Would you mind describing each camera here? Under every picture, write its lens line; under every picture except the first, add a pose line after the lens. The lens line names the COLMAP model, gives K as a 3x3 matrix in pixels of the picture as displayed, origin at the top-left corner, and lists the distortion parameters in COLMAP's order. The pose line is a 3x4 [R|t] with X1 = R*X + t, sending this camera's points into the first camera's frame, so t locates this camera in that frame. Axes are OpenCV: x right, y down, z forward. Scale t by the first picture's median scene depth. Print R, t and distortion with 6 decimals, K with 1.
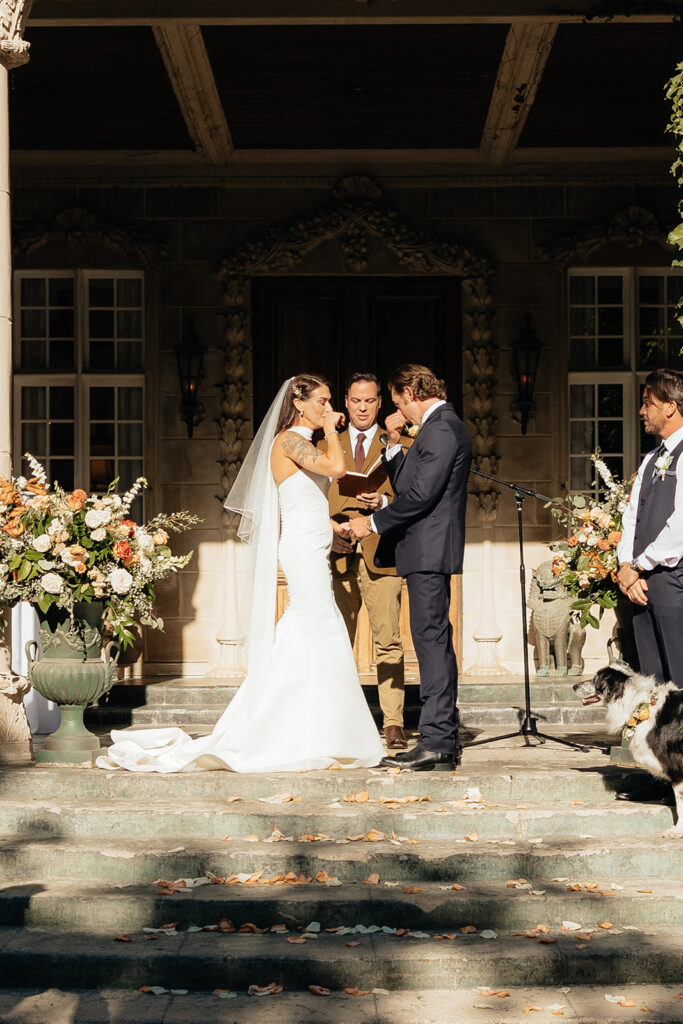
lens RADIAL K [[2939.4, 0, 341.5], [0, 2939.4, 512.0], [0, 0, 1]] dist [0.053143, 1.063188]
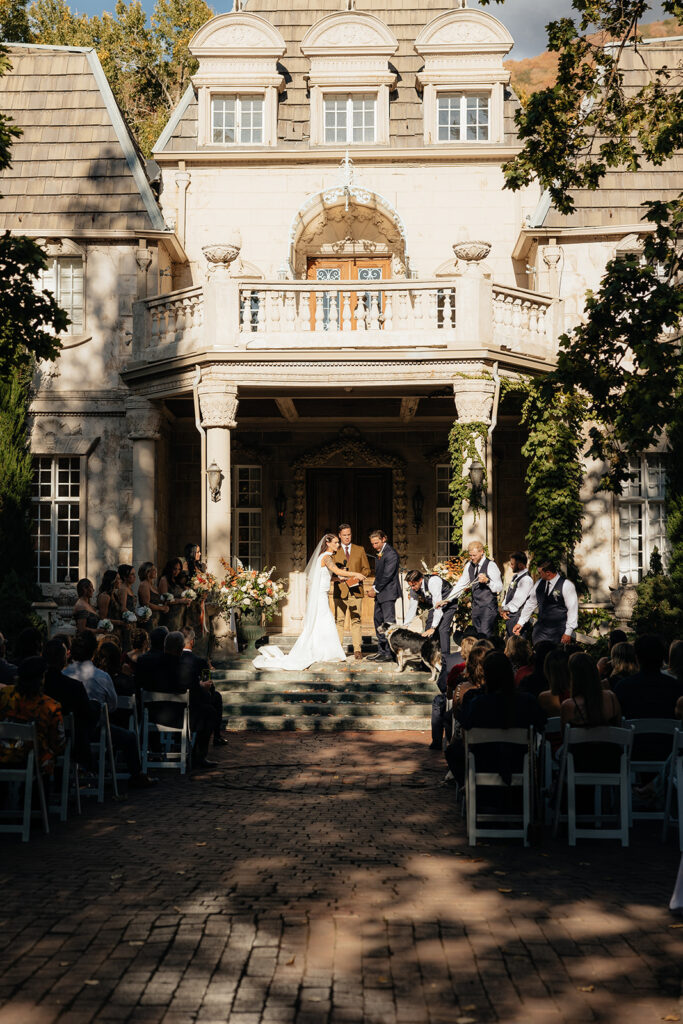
lens RADIAL K [[1489.1, 0, 284.6], [0, 1489.1, 511.3], [0, 0, 1]] dist [0.013249, 0.069964]
pose [[0.999131, 0.002651, -0.041592, 0.003184], [-0.003752, 0.999644, -0.026415, -0.011970], [0.041508, 0.026549, 0.998785, -0.234023]]
